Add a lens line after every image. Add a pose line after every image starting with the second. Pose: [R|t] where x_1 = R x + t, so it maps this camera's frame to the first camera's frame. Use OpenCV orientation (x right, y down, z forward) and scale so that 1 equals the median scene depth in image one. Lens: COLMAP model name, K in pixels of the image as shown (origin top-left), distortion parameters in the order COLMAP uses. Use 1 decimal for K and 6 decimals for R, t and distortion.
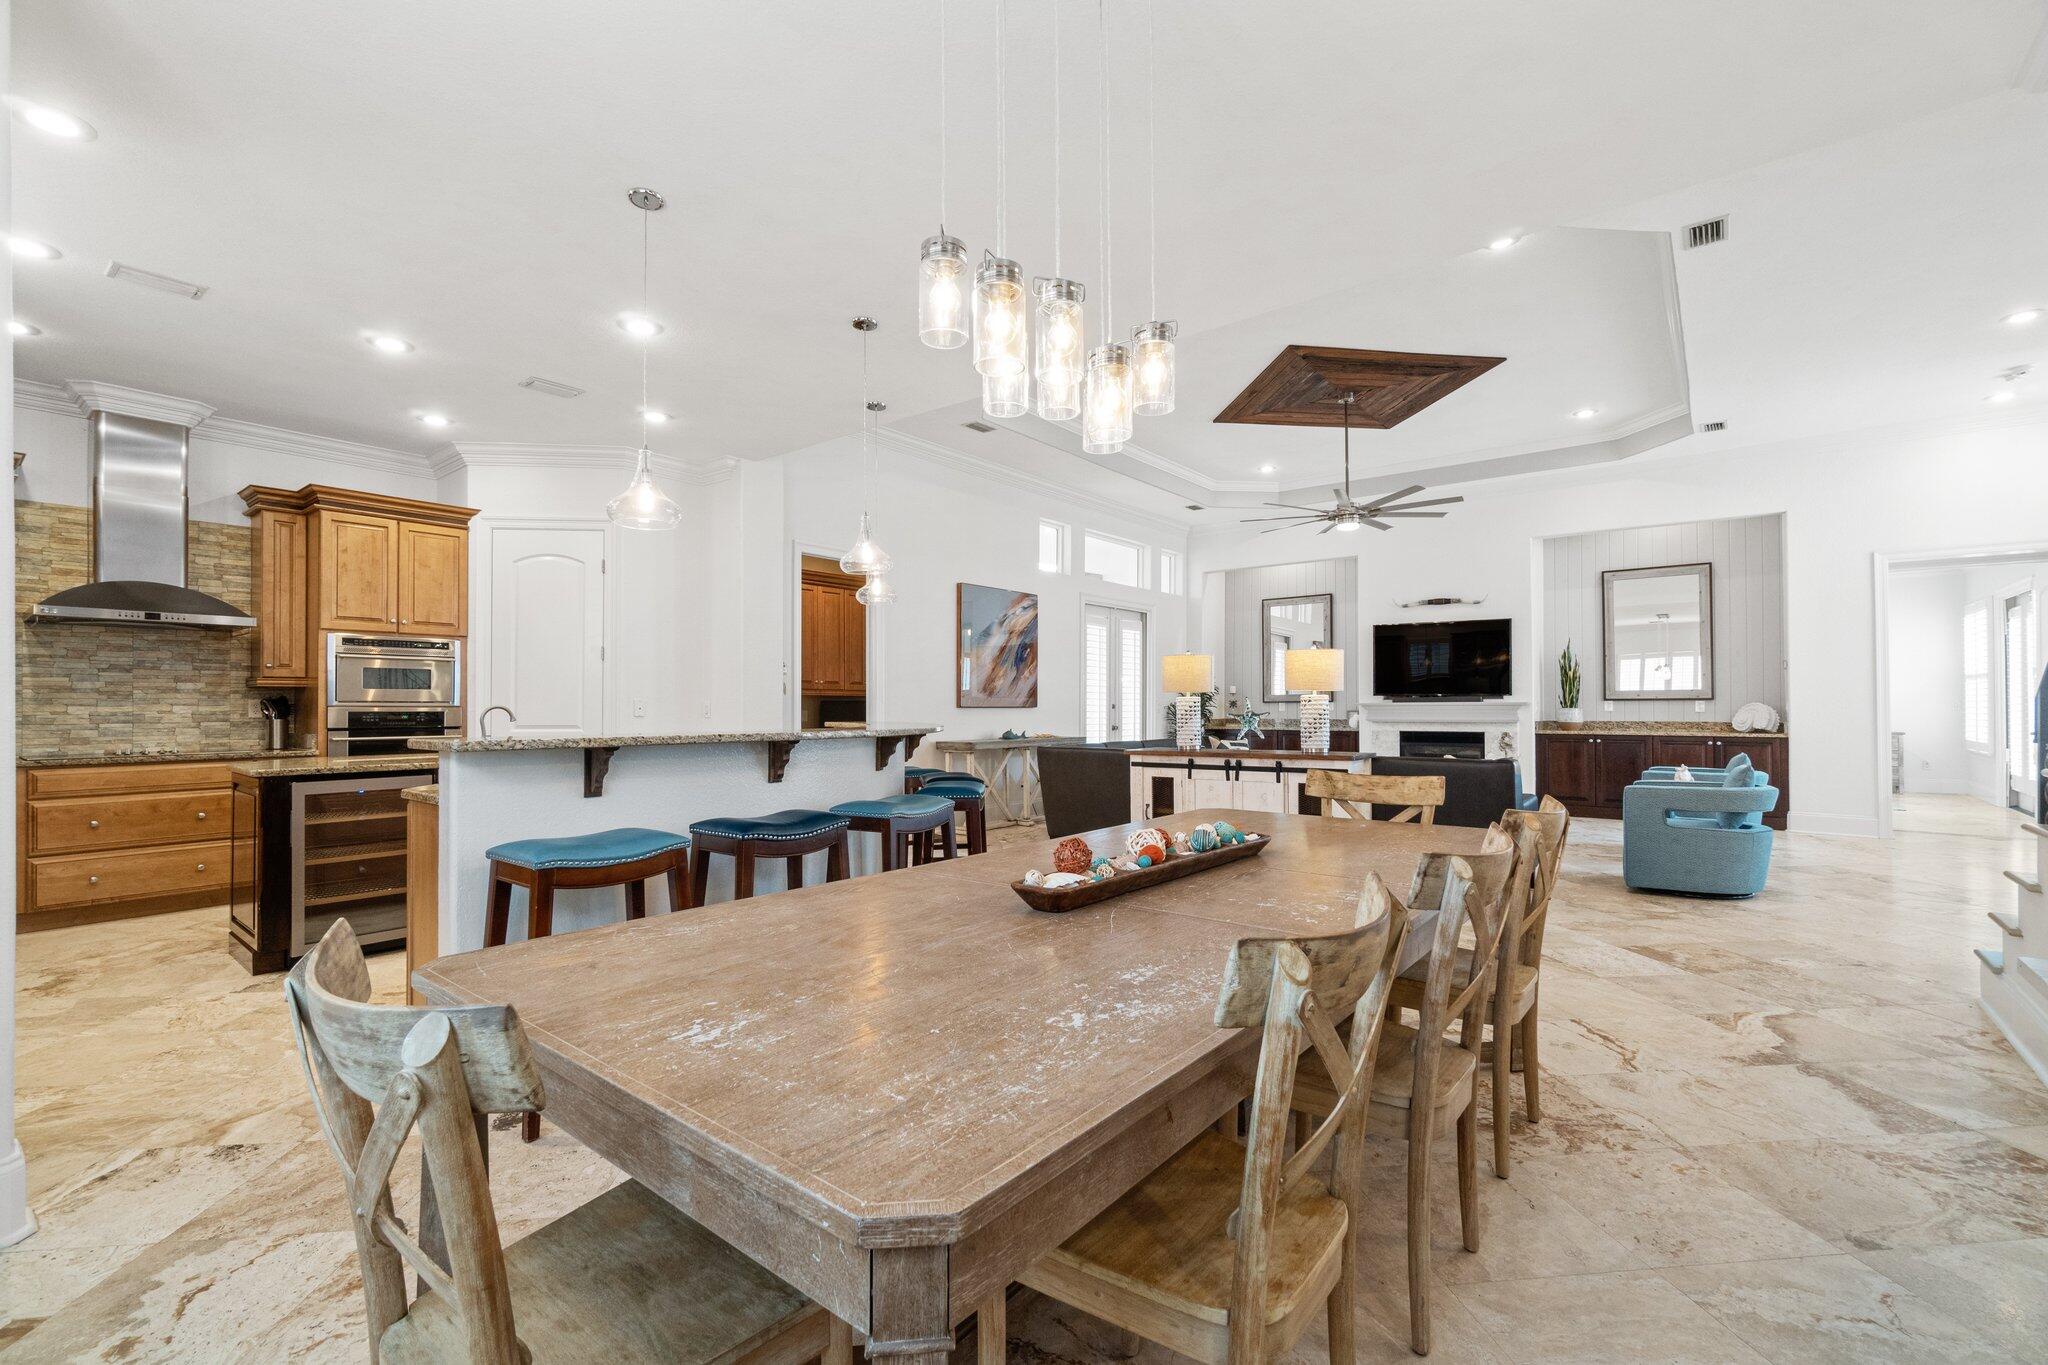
lens RADIAL K [[880.9, 0, 1032.6], [0, 880.9, 694.4], [0, 0, 1]] dist [-0.009422, -0.000054]
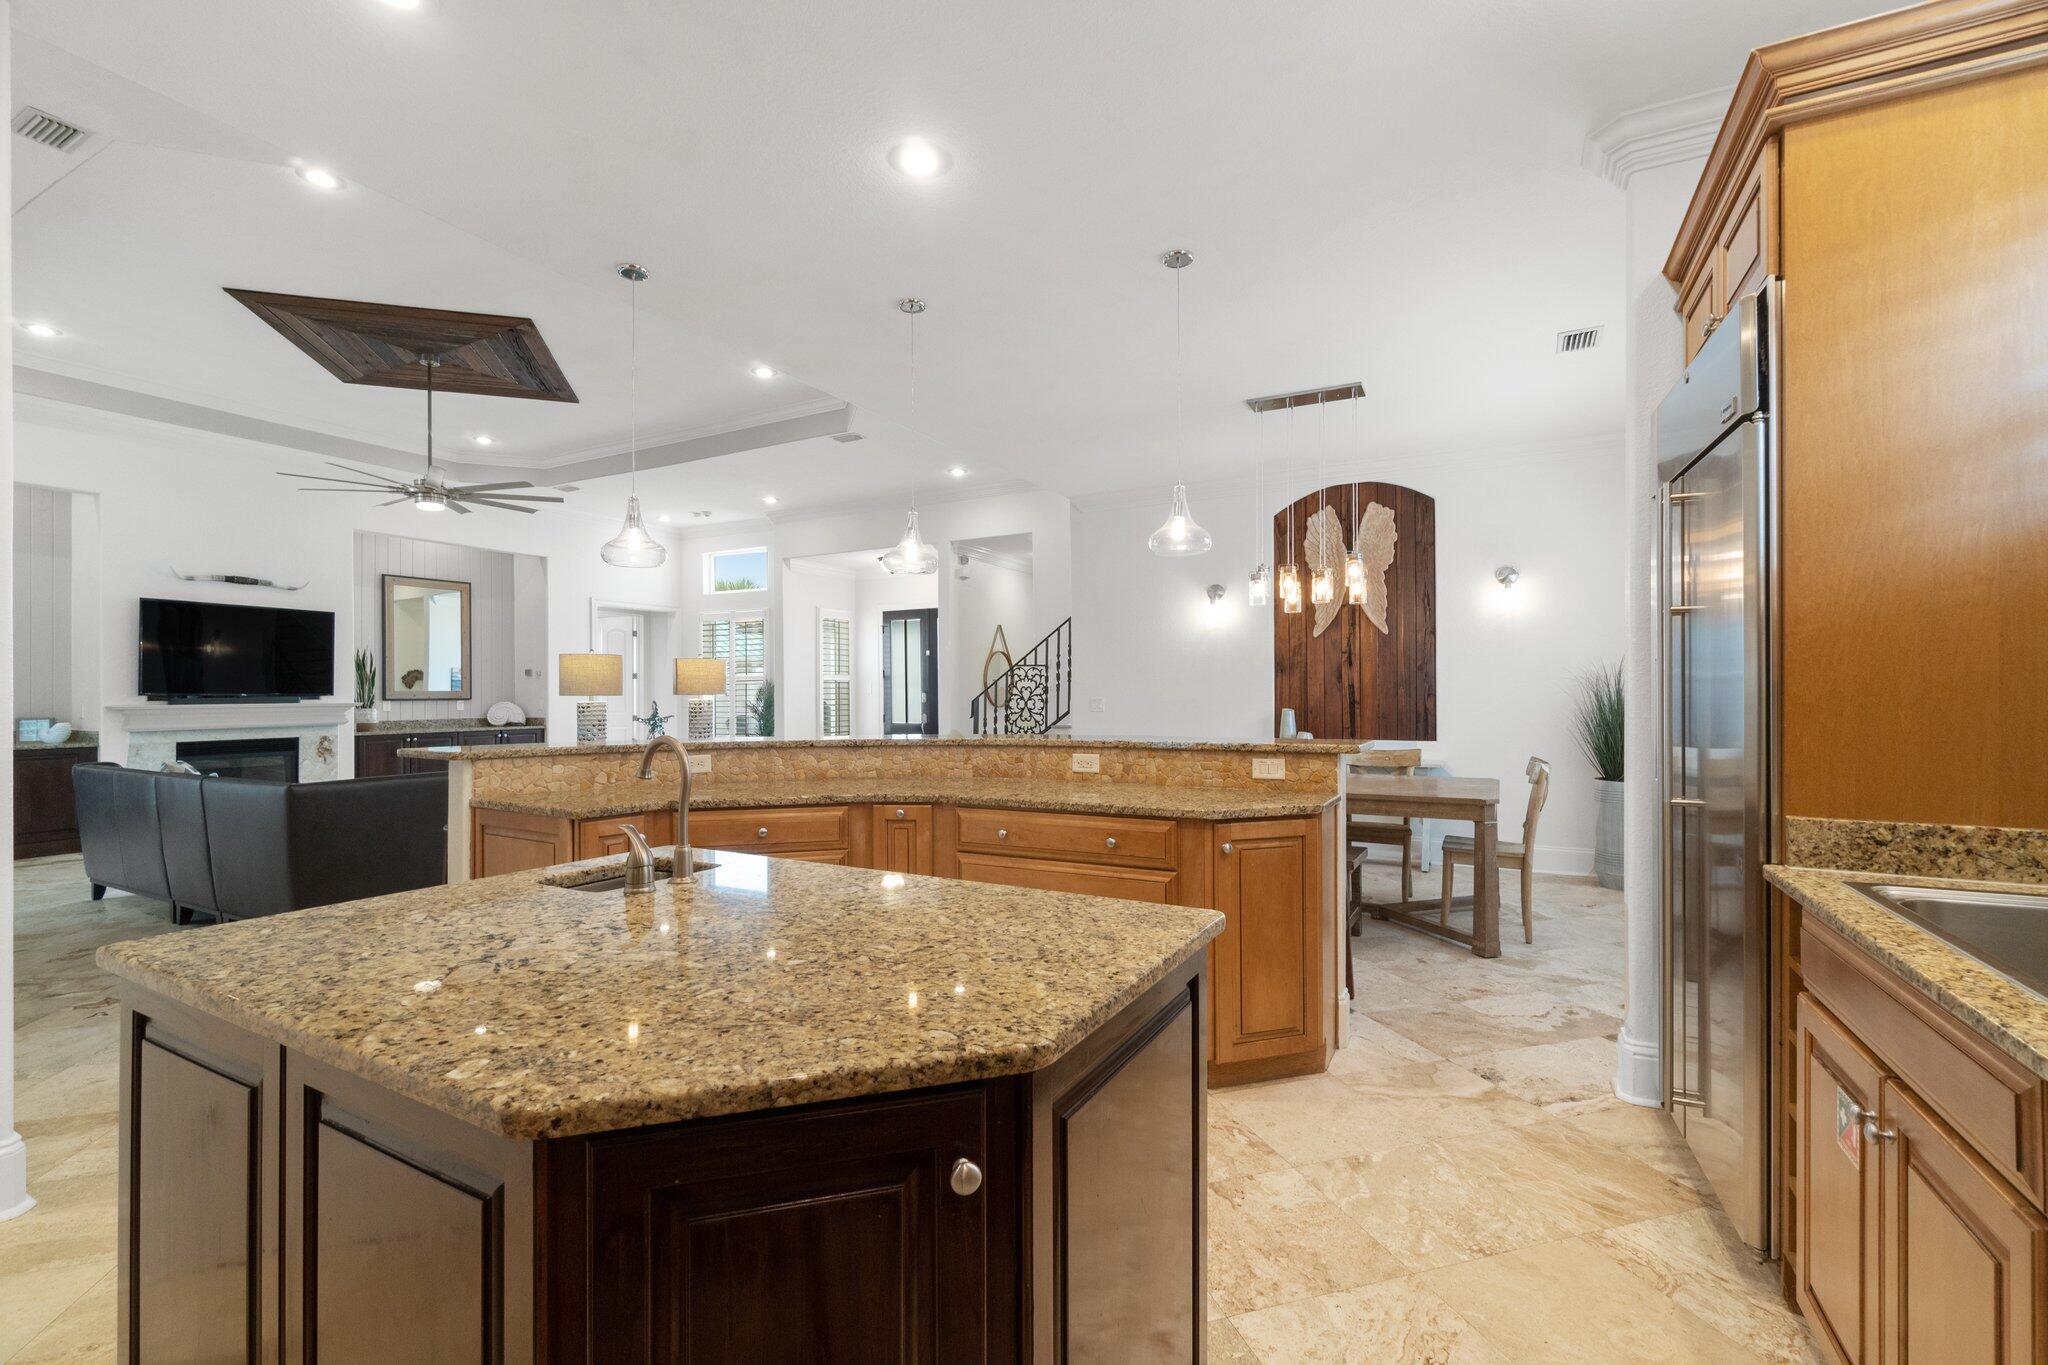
lens RADIAL K [[880.9, 0, 1031.0], [0, 880.9, 688.6], [0, 0, 1]] dist [-0.009422, -0.000054]
pose [[-0.176764, 0.006860, 0.984229, -0.612229], [-0.007611, 0.999936, -0.008337, -0.005271], [-0.984224, -0.008965, -0.176701, 0.561135]]
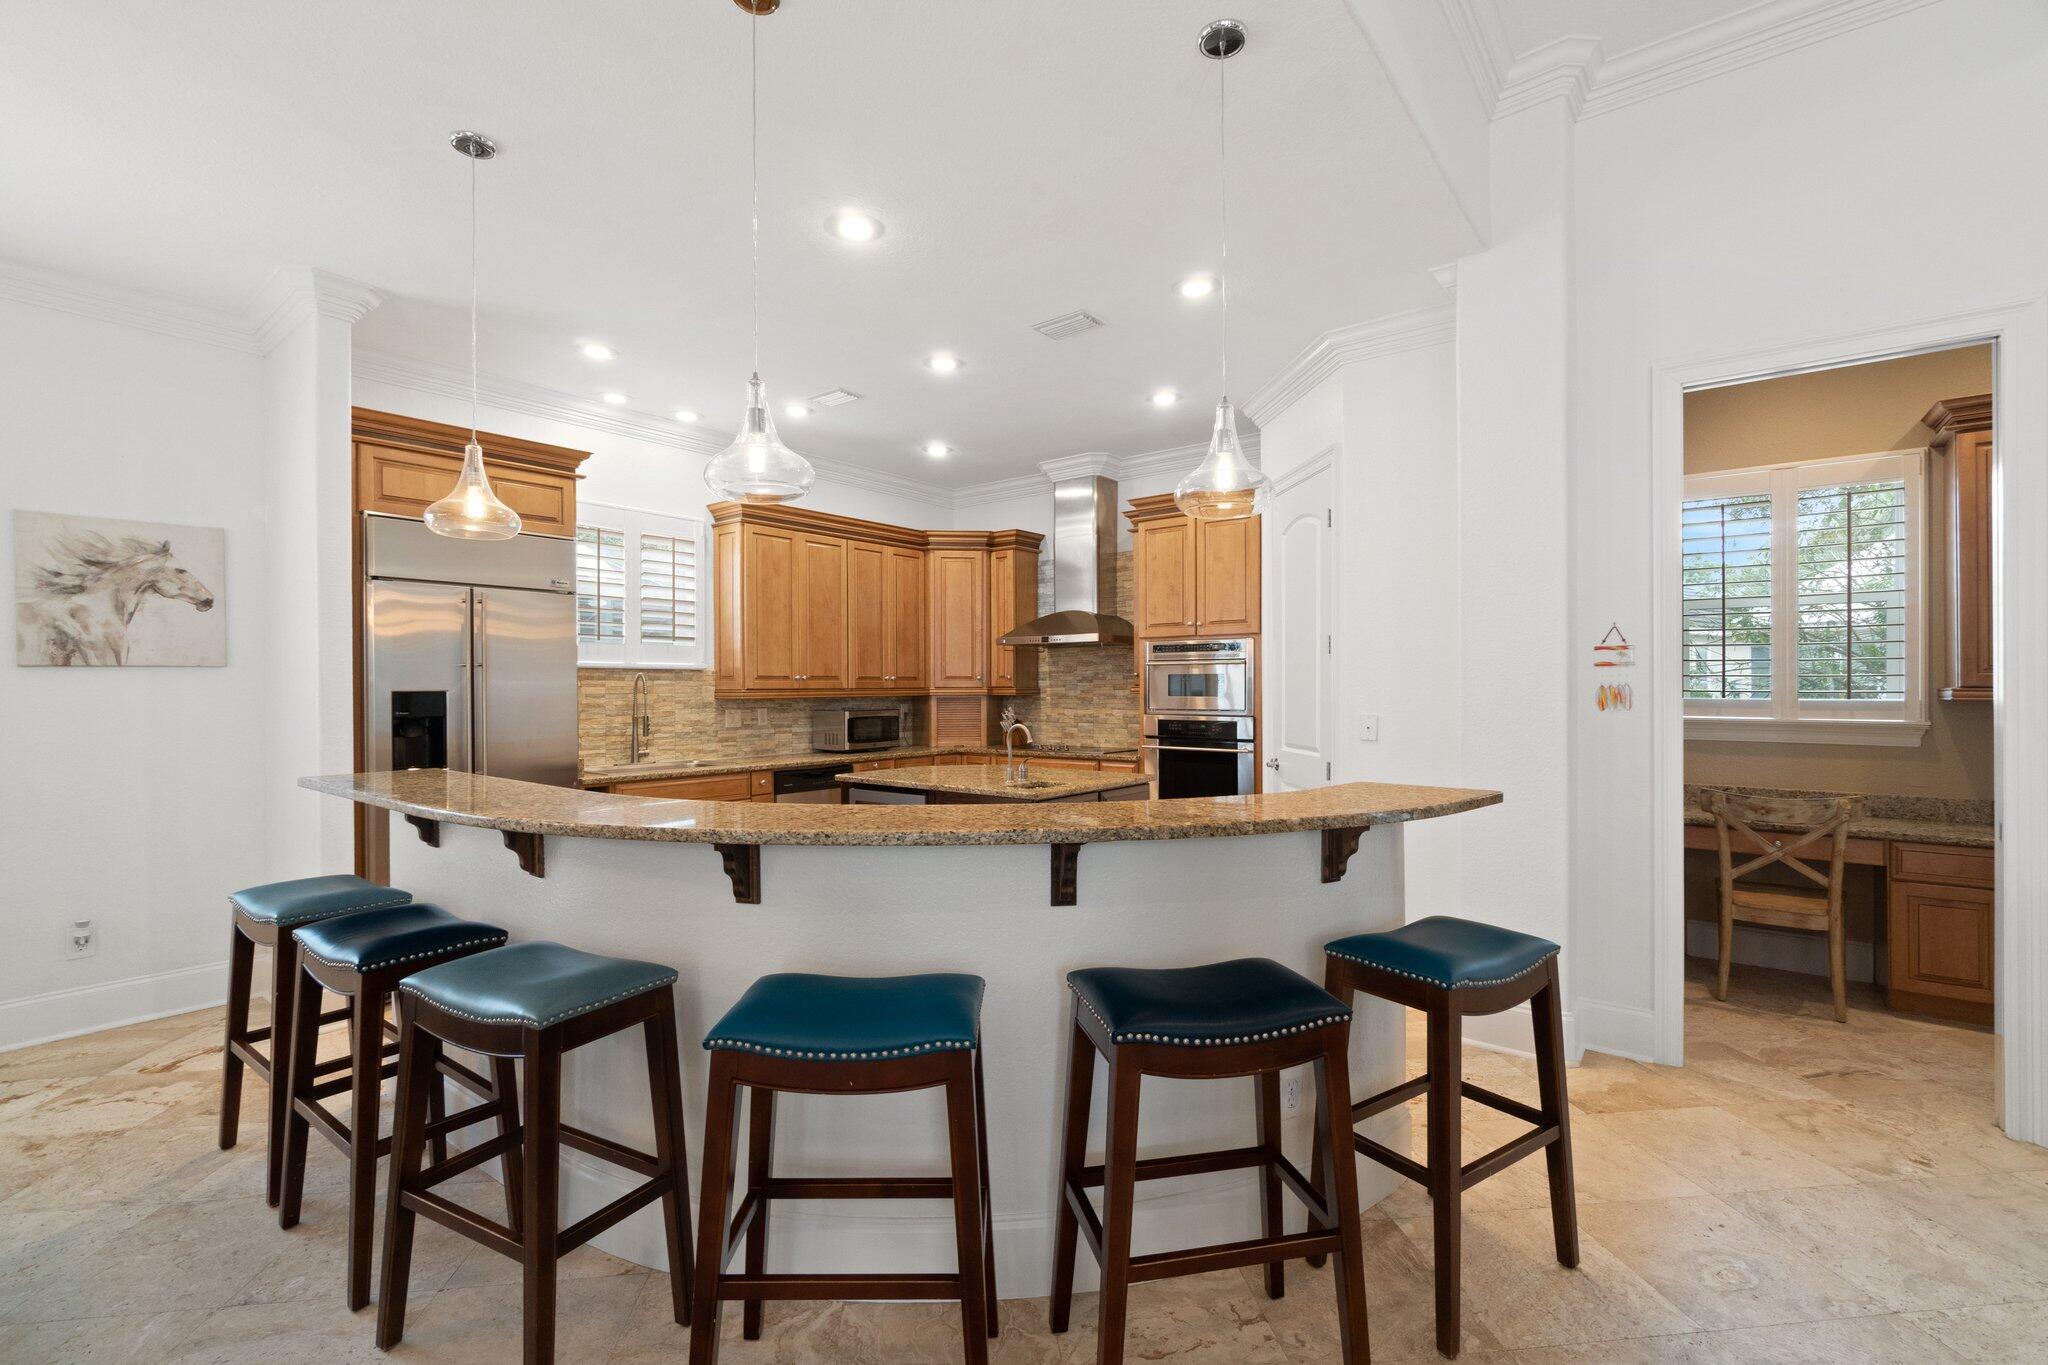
lens RADIAL K [[880.9, 0, 1026.7], [0, 880.9, 686.0], [0, 0, 1]] dist [-0.009422, -0.000054]
pose [[0.024666, -0.002595, -0.999692, 0.159174], [0.013778, 0.999903, -0.002256, -0.012857], [0.999601, -0.013718, 0.024699, 0.598614]]
